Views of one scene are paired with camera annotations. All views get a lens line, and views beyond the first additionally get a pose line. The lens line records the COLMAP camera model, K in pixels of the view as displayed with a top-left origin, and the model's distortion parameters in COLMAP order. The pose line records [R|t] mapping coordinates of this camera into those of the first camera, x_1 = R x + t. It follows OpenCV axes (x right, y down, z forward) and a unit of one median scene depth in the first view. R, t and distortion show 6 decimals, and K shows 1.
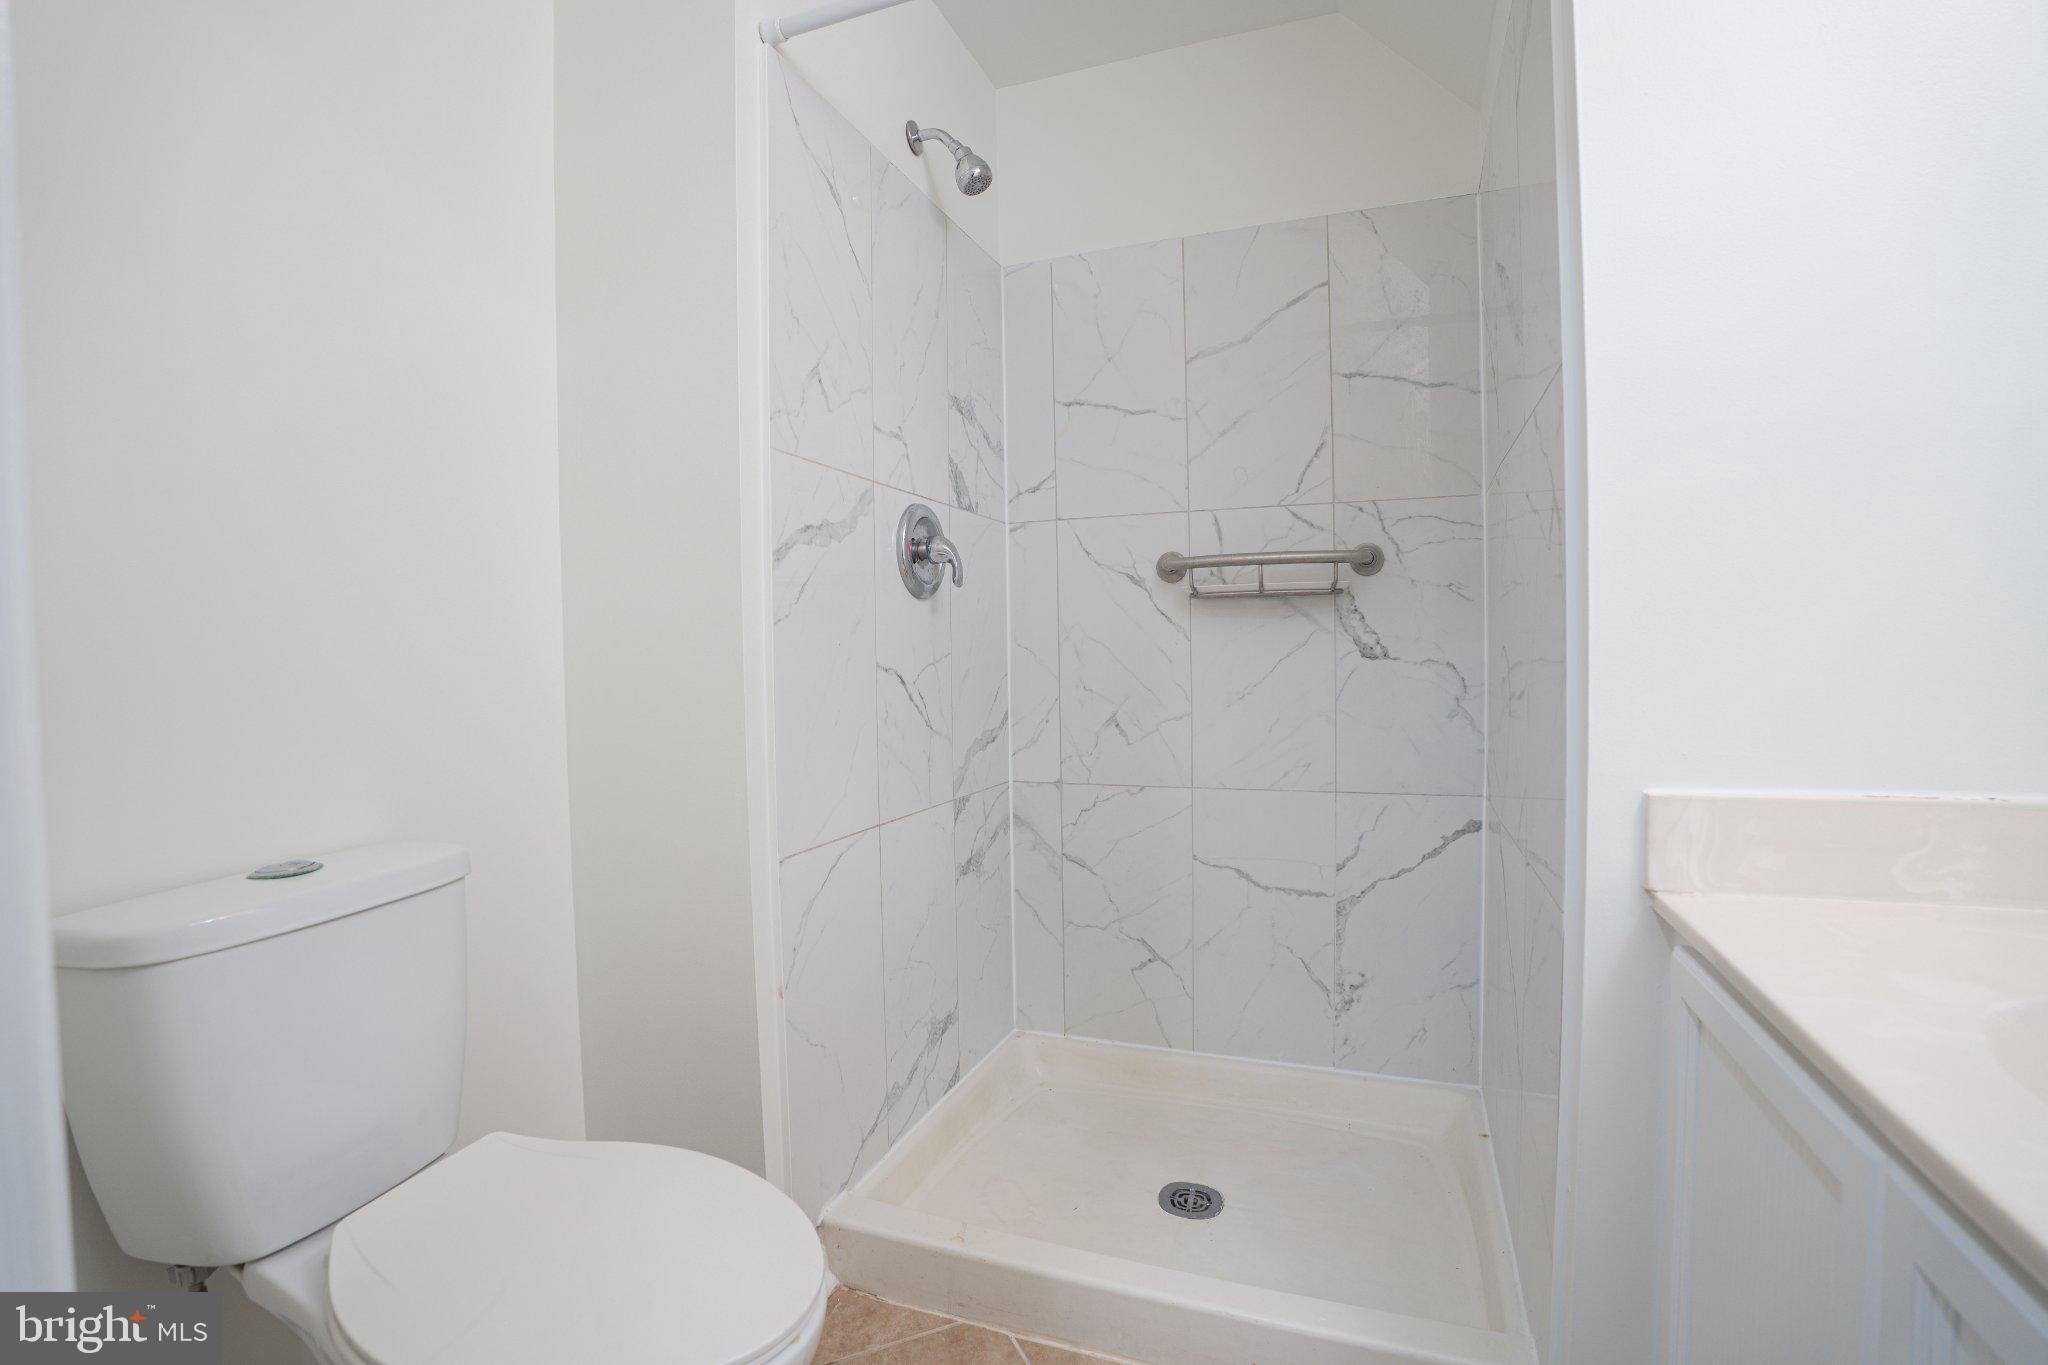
lens RADIAL K [[985.5, 0, 1015.8], [0, 985.5, 681.9], [0, 0, 1]] dist [-0.082588, 0.033200]
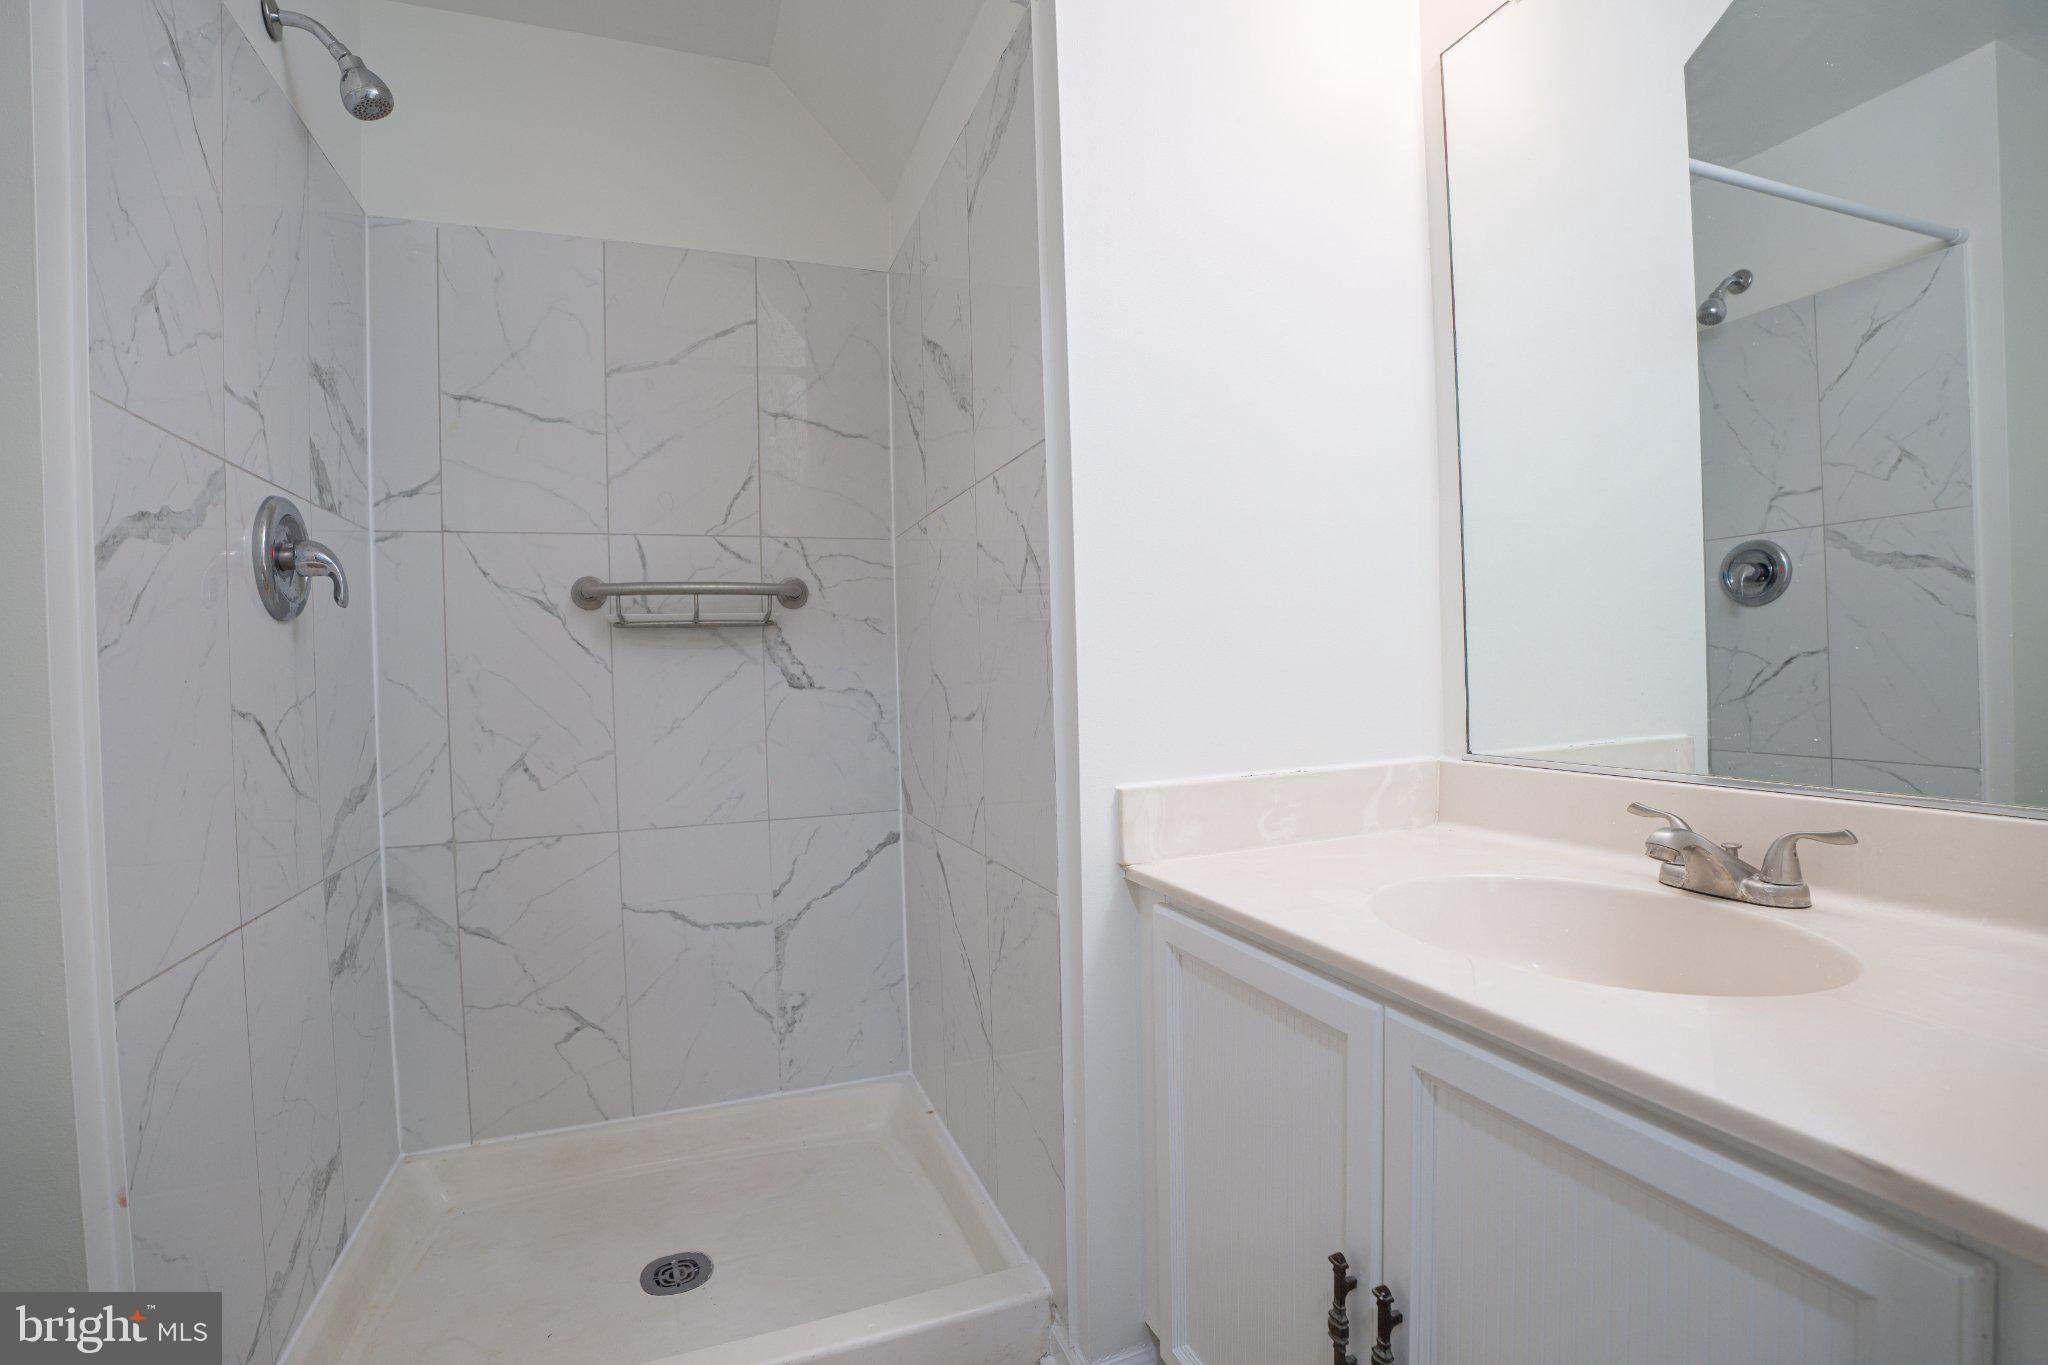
lens RADIAL K [[985.5, 0, 1015.8], [0, 985.5, 681.9], [0, 0, 1]] dist [-0.082588, 0.033200]
pose [[0.730961, -0.013485, 0.682286, -0.180234], [0.035957, 0.999177, -0.018773, -0.002729], [-0.681471, 0.038255, 0.730844, 0.074268]]
